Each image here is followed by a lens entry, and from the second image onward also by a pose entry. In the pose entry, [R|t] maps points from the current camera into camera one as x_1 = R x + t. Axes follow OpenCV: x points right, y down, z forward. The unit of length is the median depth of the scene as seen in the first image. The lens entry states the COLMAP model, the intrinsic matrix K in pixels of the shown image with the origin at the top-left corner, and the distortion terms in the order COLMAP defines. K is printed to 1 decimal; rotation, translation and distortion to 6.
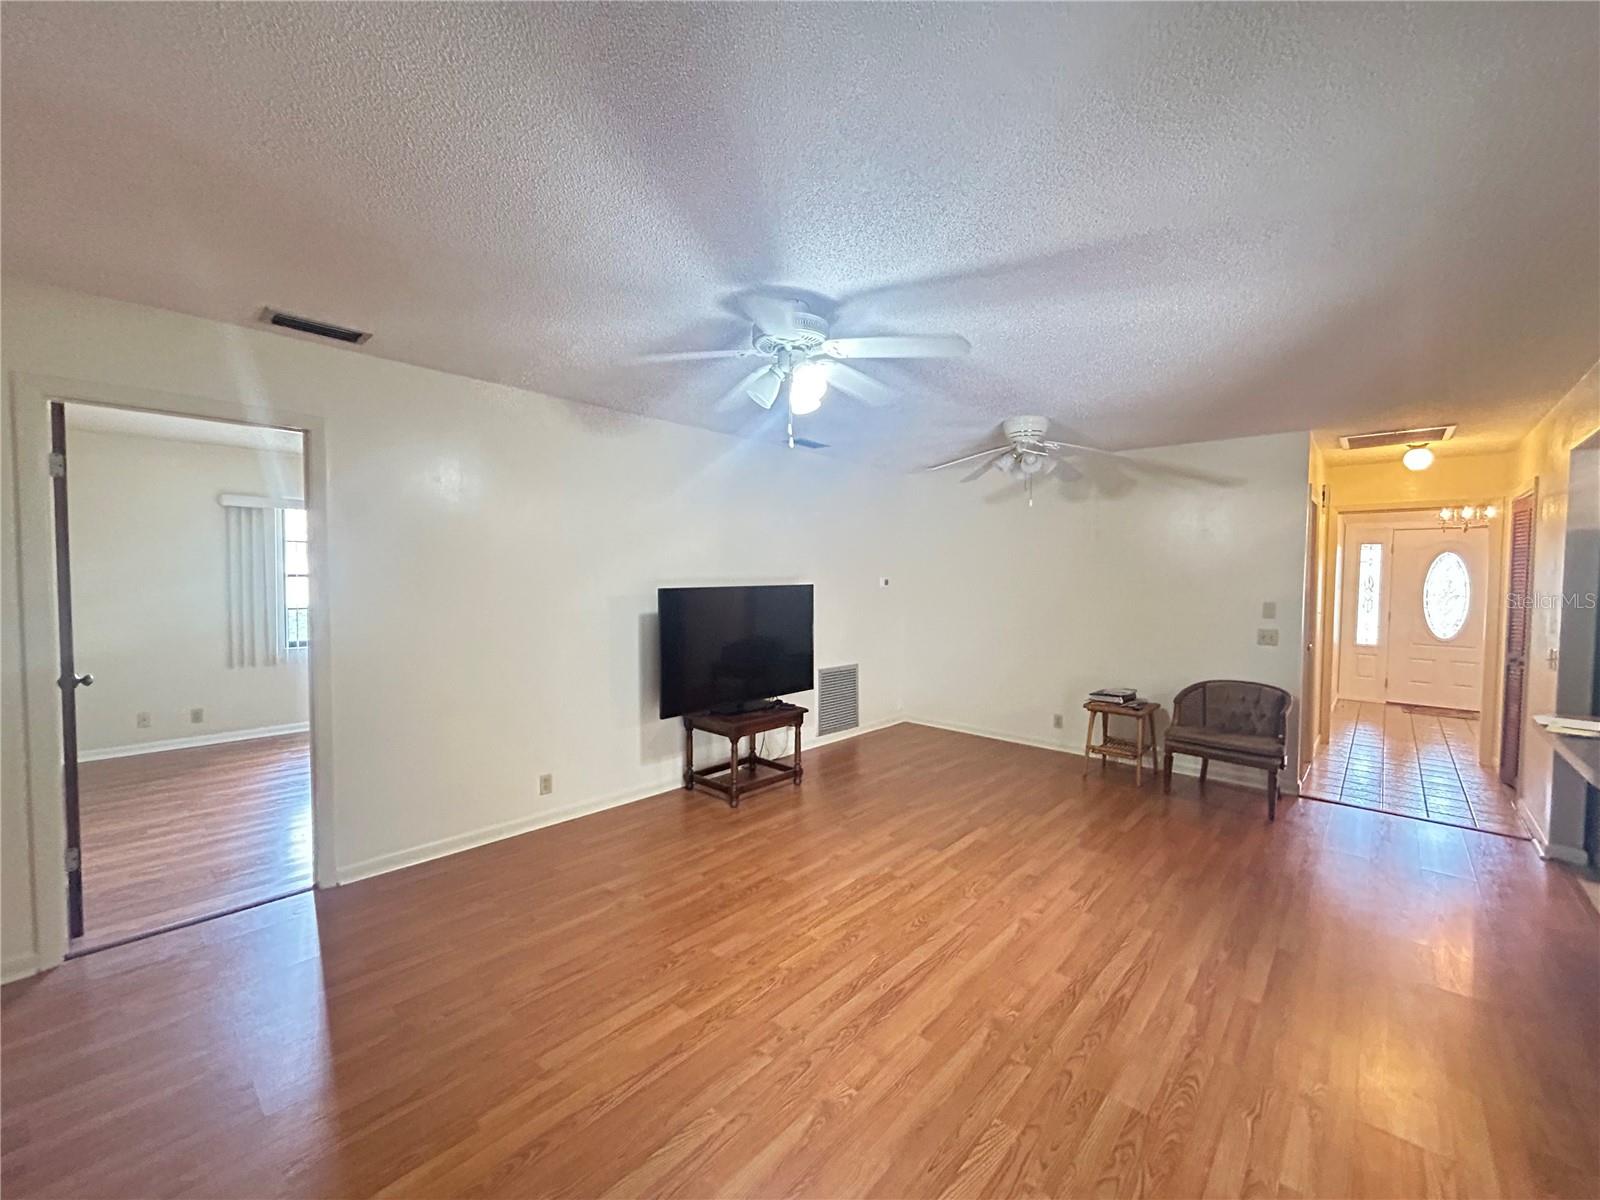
lens RADIAL K [[647.7, 0, 797.2], [0, 647.7, 597.2], [0, 0, 1]] dist [0.000018, 0.000660]
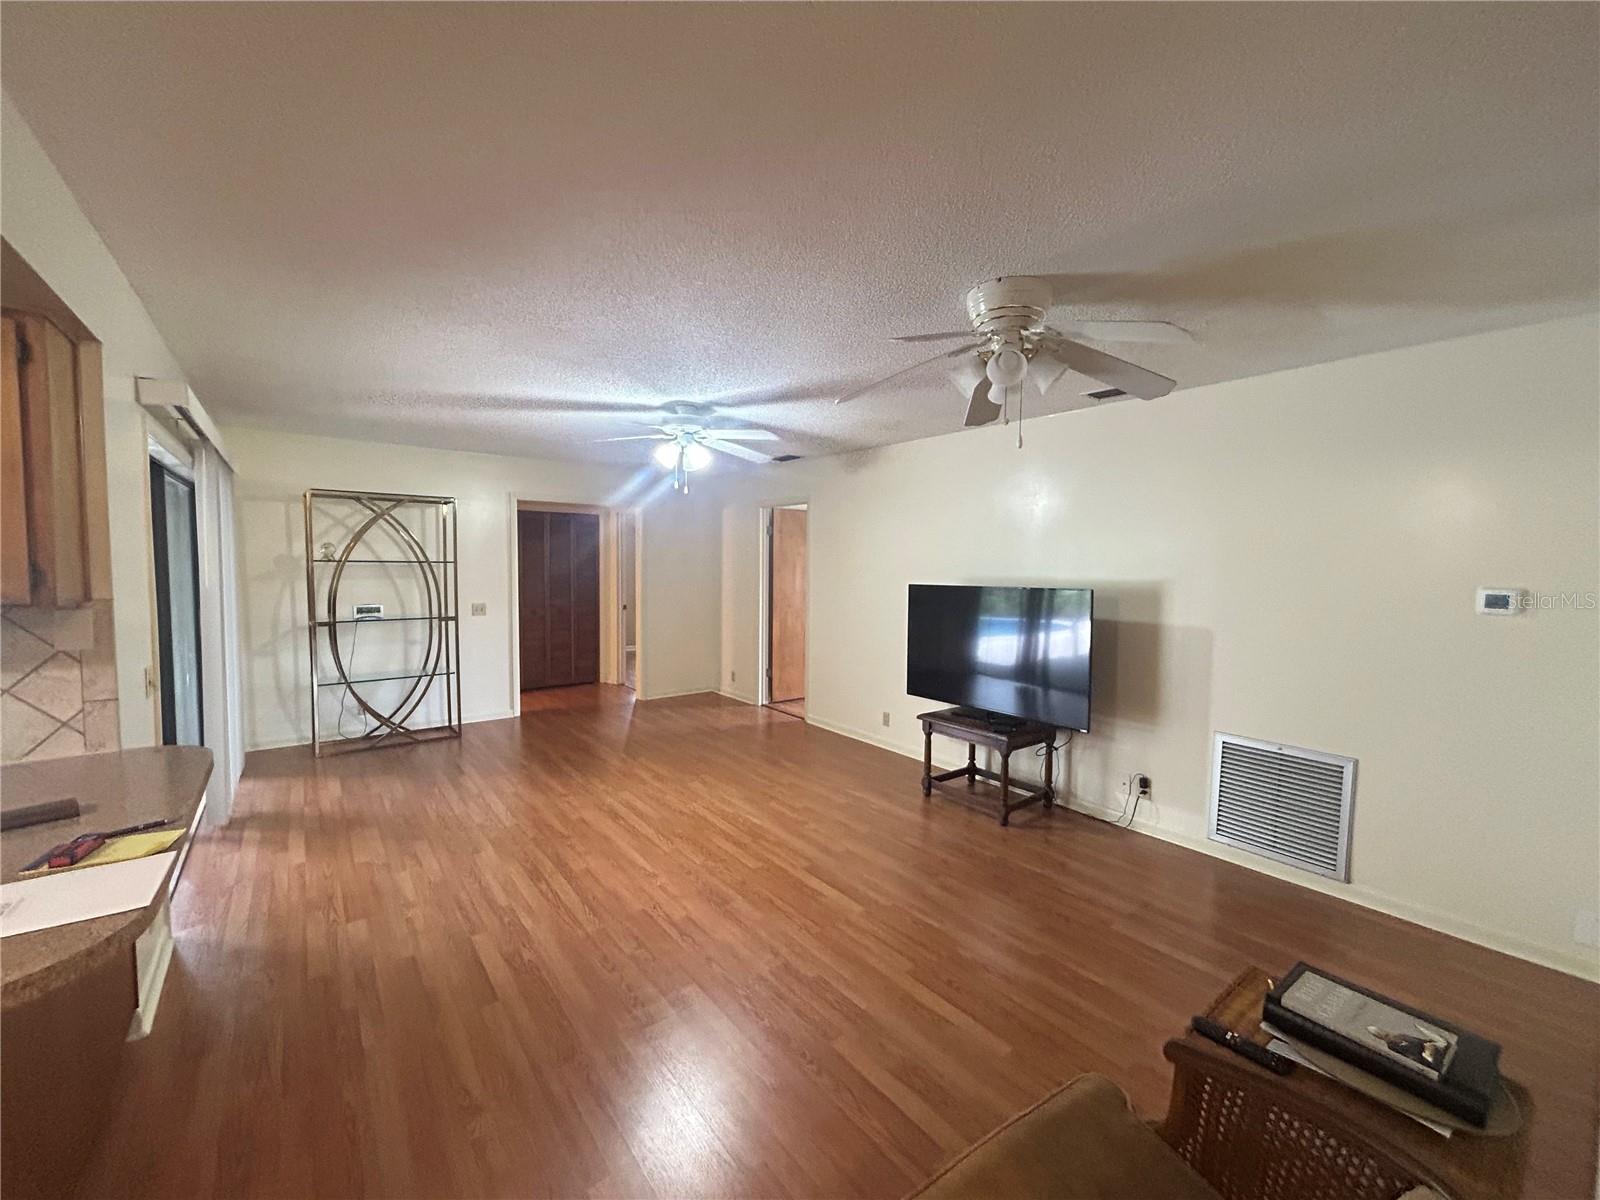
lens RADIAL K [[647.7, 0, 797.6], [0, 647.7, 600.7], [0, 0, 1]] dist [0.000018, 0.000660]
pose [[-0.172560, 0.054337, -0.983499, 1.485735], [-0.044148, 0.997047, 0.062832, -0.070850], [0.984009, 0.054262, -0.169652, 1.497068]]
